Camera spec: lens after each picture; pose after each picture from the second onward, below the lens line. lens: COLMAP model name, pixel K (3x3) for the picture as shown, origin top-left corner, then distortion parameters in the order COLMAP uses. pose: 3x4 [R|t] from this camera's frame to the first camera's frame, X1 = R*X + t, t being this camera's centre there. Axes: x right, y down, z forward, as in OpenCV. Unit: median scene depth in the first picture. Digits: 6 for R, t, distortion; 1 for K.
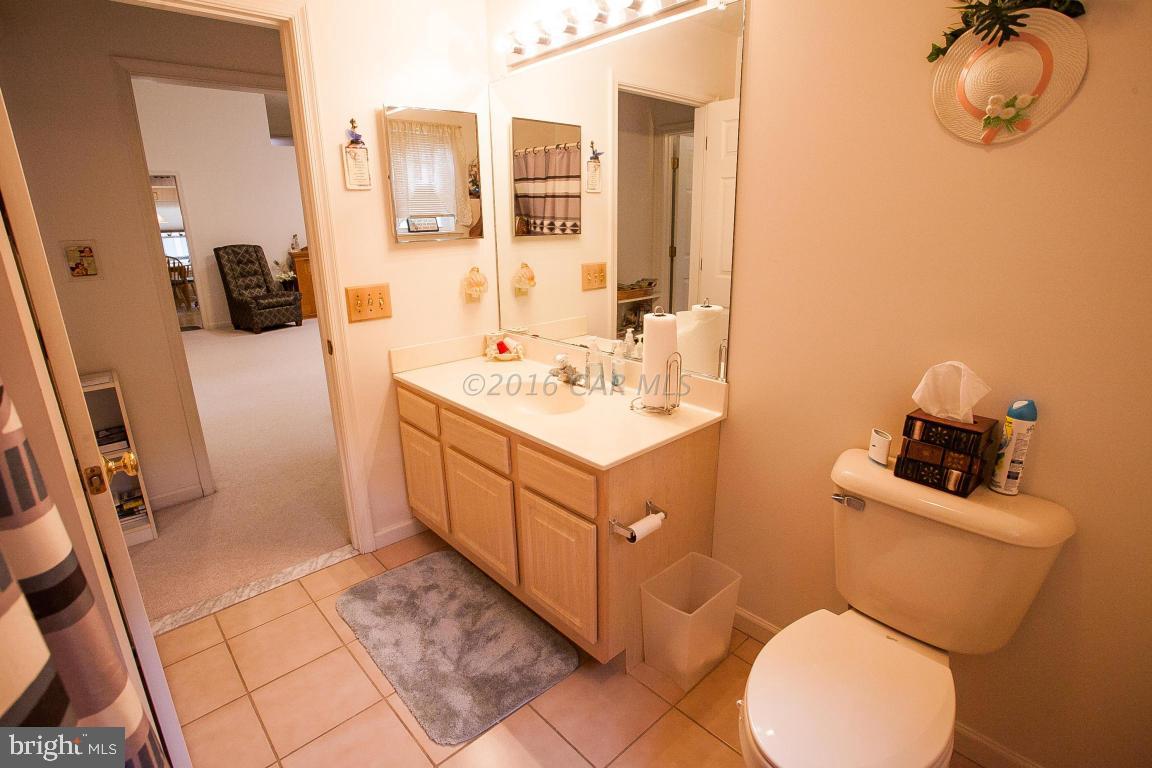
lens RADIAL K [[565.6, 0, 575.1], [0, 565.6, 384.9], [0, 0, 1]] dist [-0.066591, 0.025621]
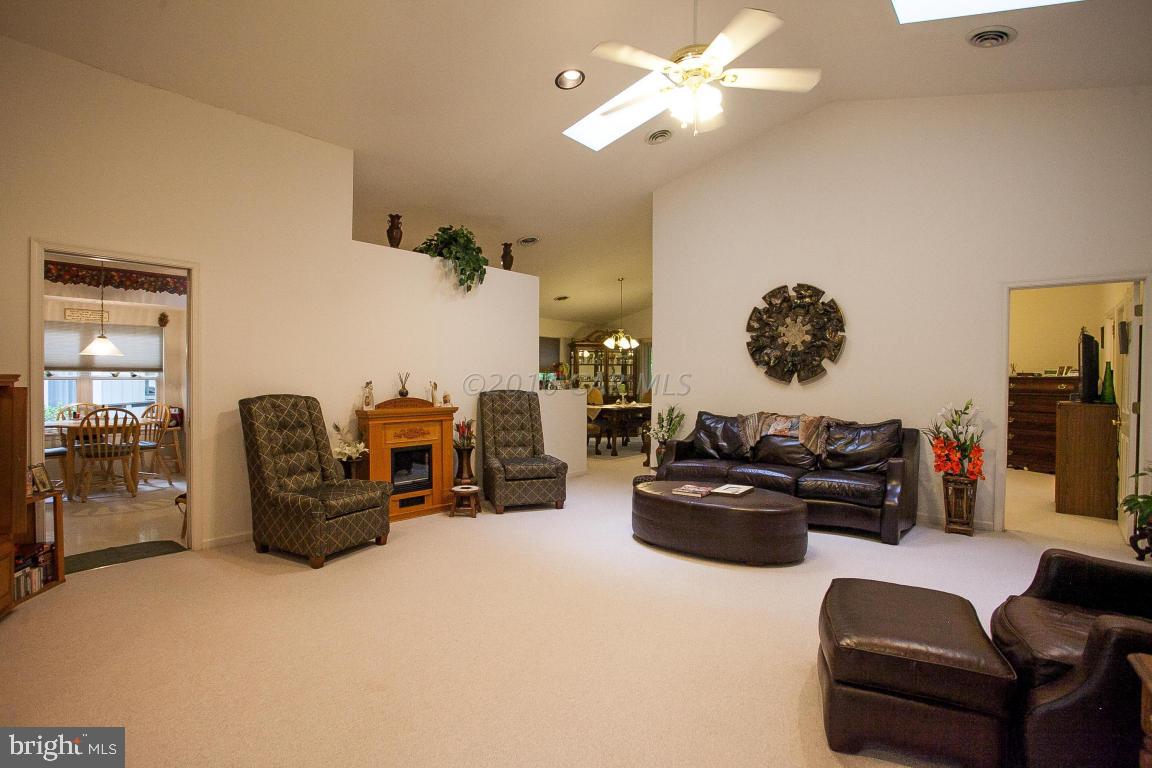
lens RADIAL K [[565.6, 0, 566.3], [0, 565.6, 381.5], [0, 0, 1]] dist [-0.066591, 0.025621]
pose [[0.990135, 0.024842, 0.137896, -0.395814], [0.014743, 0.960223, -0.278845, -0.103482], [-0.139338, 0.278127, 0.950384, 0.413787]]
